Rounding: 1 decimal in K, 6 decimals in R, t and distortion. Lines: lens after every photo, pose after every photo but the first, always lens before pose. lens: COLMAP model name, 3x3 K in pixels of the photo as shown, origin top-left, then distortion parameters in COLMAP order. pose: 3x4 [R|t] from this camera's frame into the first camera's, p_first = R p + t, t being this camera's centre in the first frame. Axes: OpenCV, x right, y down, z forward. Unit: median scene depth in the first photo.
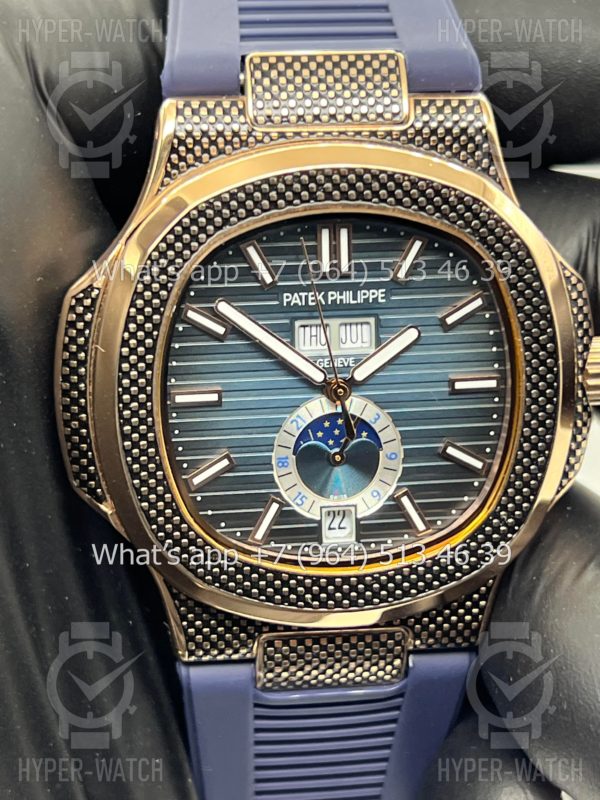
lens RADIAL K [[1898.2, 0, 293.5], [0, 1898.2, 405.3], [0, 0, 1]] dist [0.241952, 0.000000]
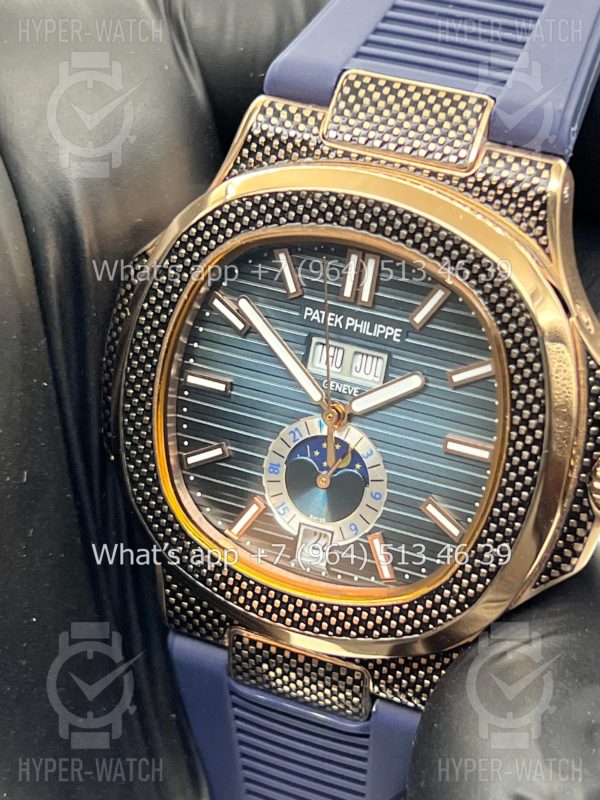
lens RADIAL K [[1898.2, 0, 308.1], [0, 1898.2, 393.7], [0, 0, 1]] dist [0.241952, 0.000000]
pose [[0.853225, 0.274988, -0.443159, 0.450516], [-0.269485, 0.959936, 0.076811, -0.091550], [0.446526, 0.053888, 0.893147, 0.103719]]
